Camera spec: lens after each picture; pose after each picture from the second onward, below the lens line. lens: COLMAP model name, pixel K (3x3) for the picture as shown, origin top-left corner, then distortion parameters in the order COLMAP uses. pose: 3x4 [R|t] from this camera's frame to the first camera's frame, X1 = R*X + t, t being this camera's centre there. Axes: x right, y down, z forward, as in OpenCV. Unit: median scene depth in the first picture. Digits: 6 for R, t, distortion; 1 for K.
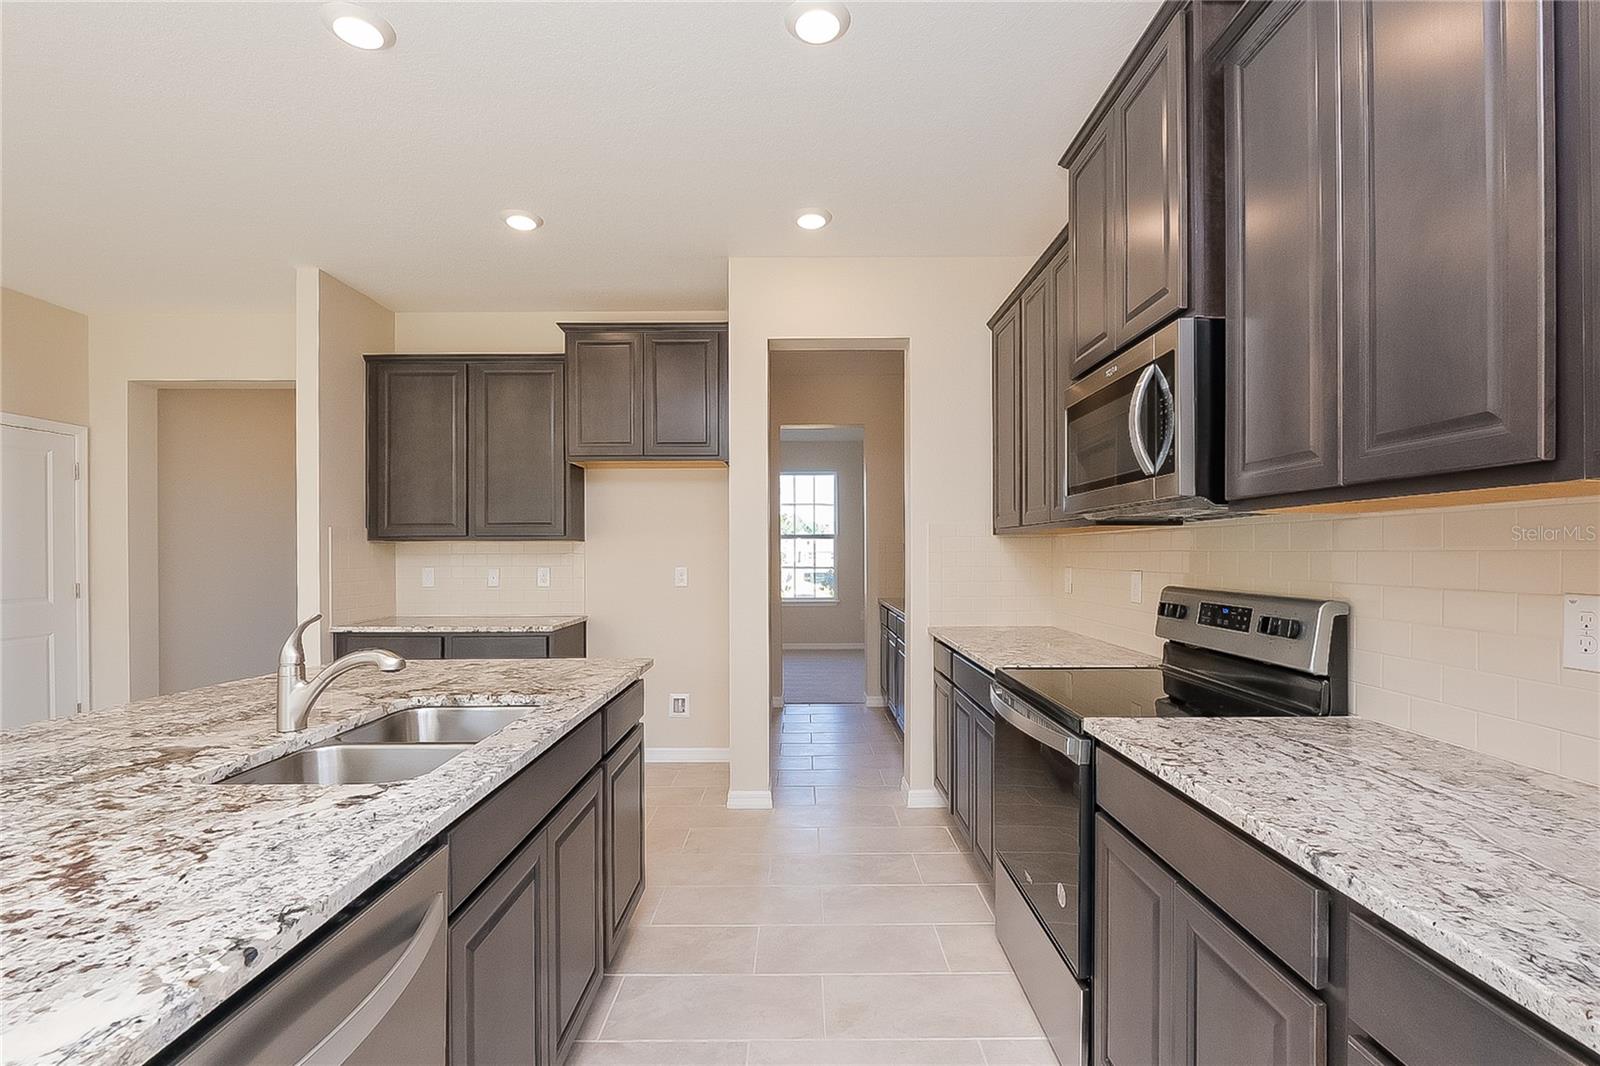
lens RADIAL K [[716.3, 0, 813.6], [0, 716.3, 552.1], [0, 0, 1]] dist [0.000608, 0.000635]
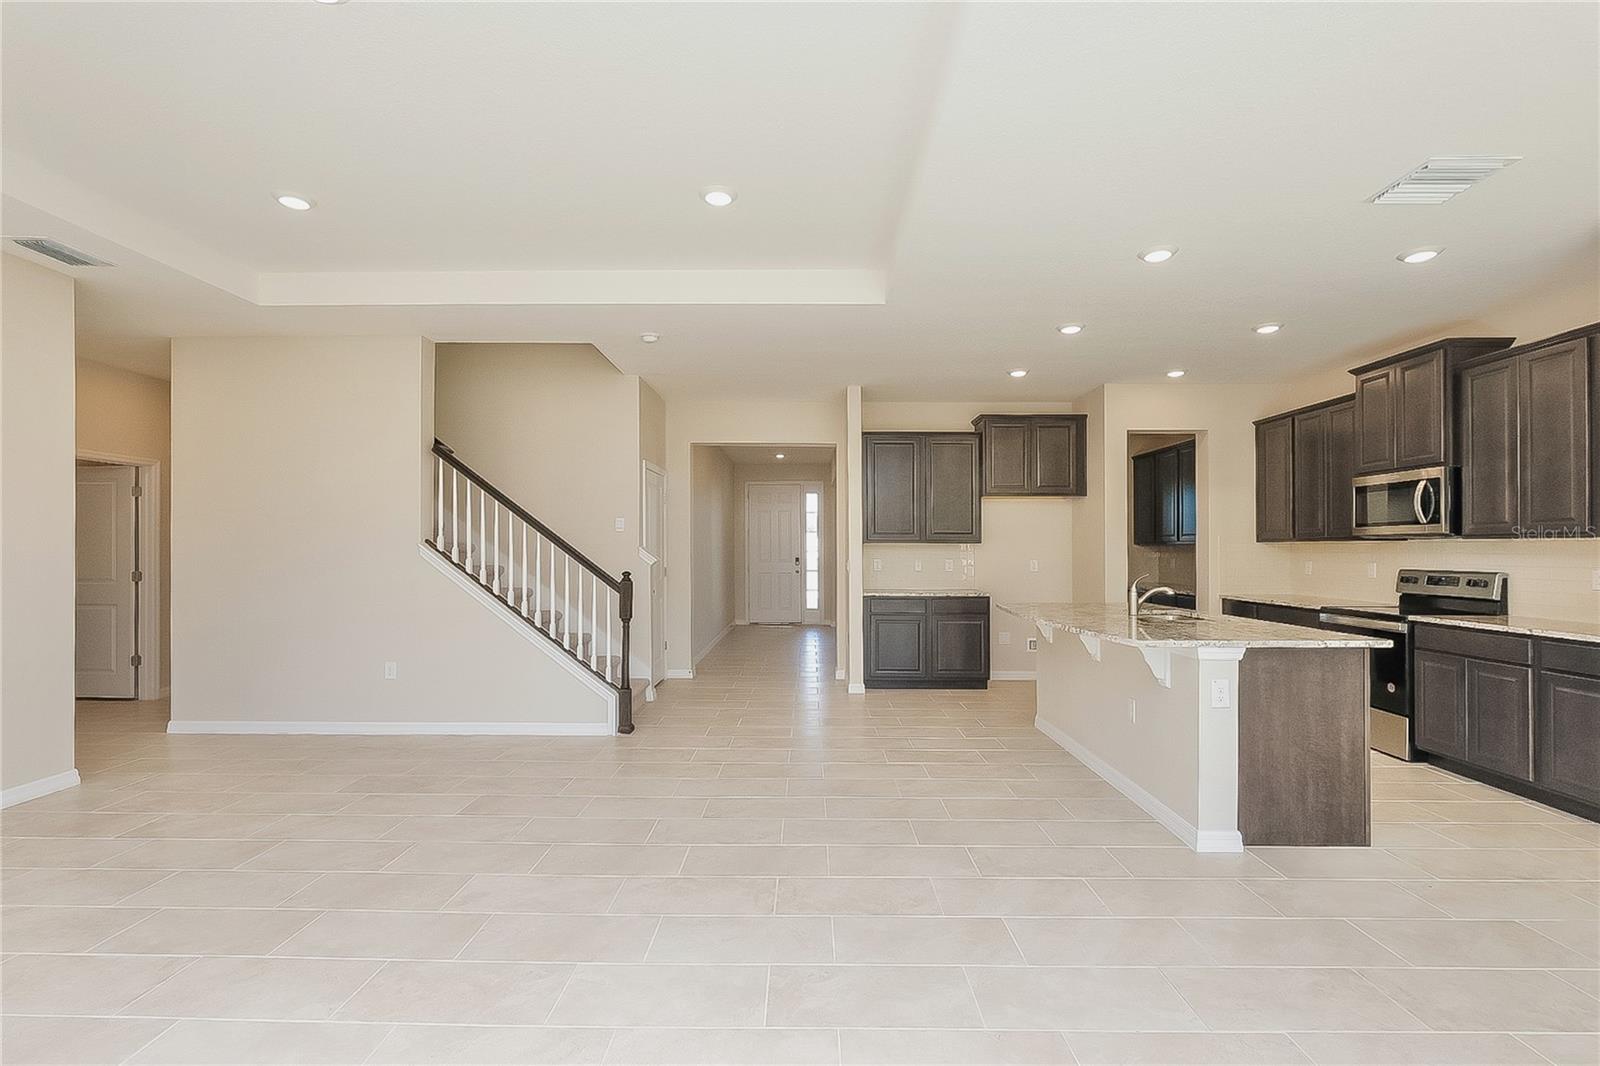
lens RADIAL K [[716.3, 0, 805.9], [0, 716.3, 542.0], [0, 0, 1]] dist [0.000608, 0.000635]
pose [[0.999847, 0.003870, -0.017071, -1.422455], [-0.003979, 0.999972, -0.006388, -0.014285], [0.017046, 0.006455, 0.999834, -1.337061]]
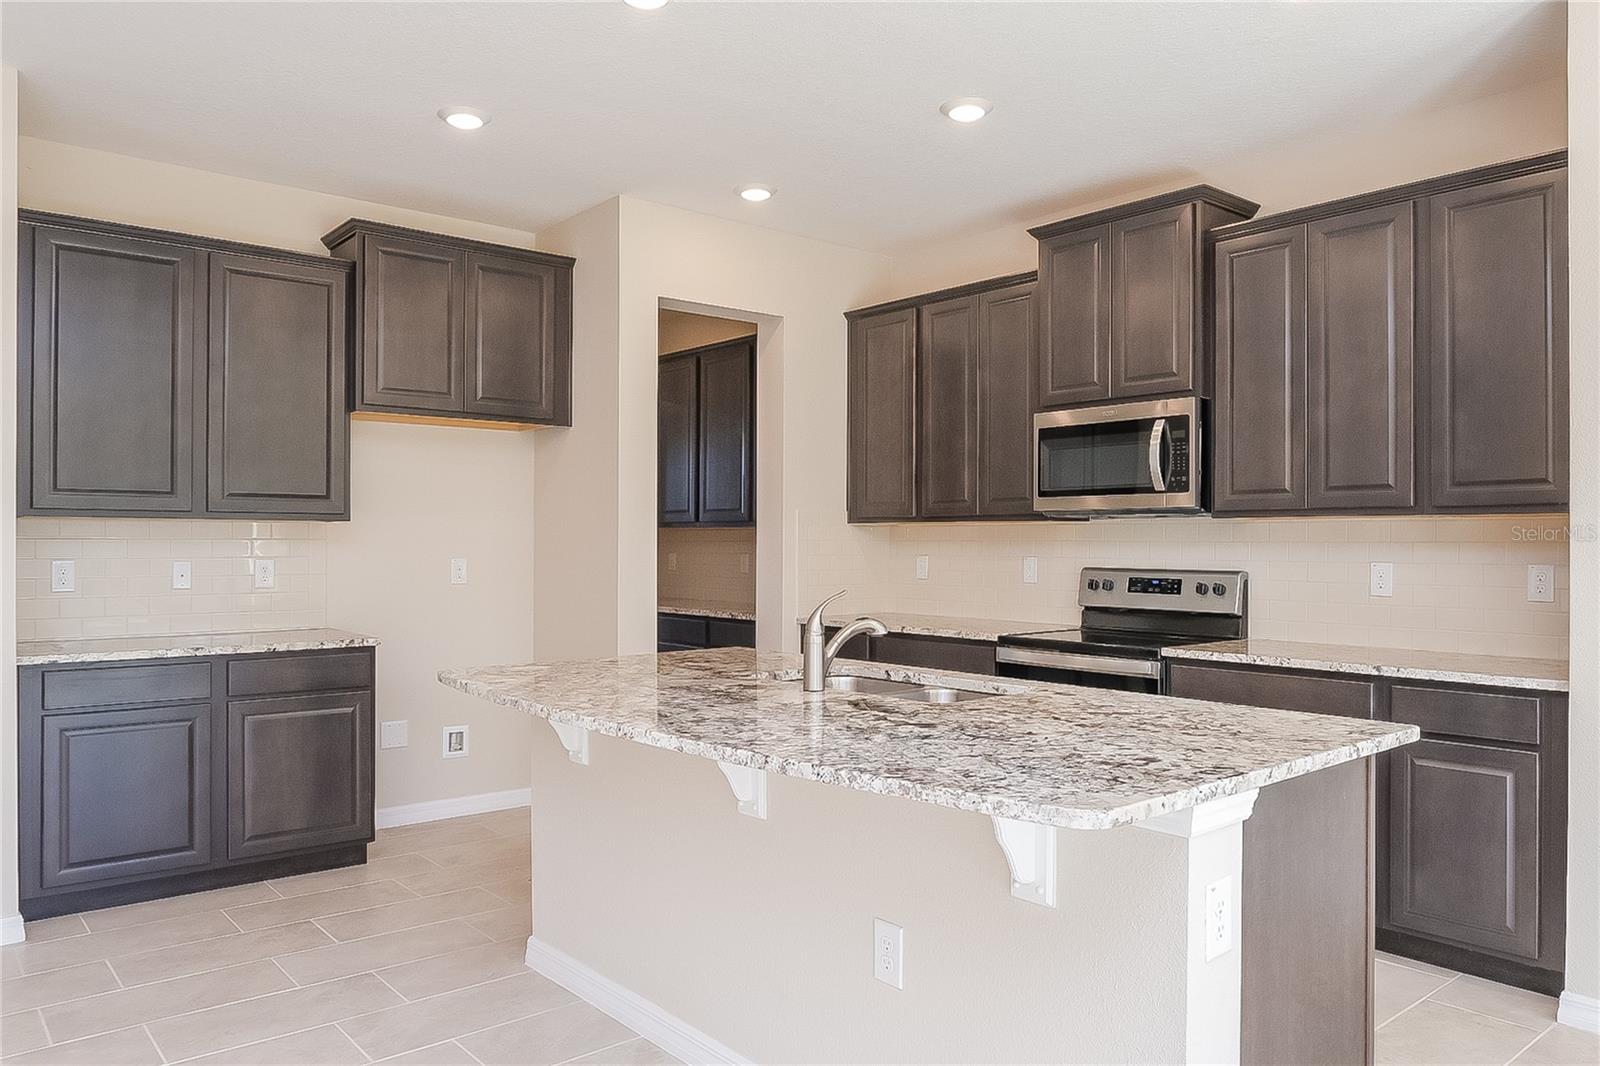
lens RADIAL K [[1125.4, 0, 802.1], [0, 1125.4, 530.0], [0, 0, 1]] dist [-0.010528, -0.013645]
pose [[0.774866, 0.009566, 0.632053, -1.378262], [-0.005770, 0.999951, -0.008061, -0.001394], [-0.632099, 0.002599, 0.774883, -0.308819]]
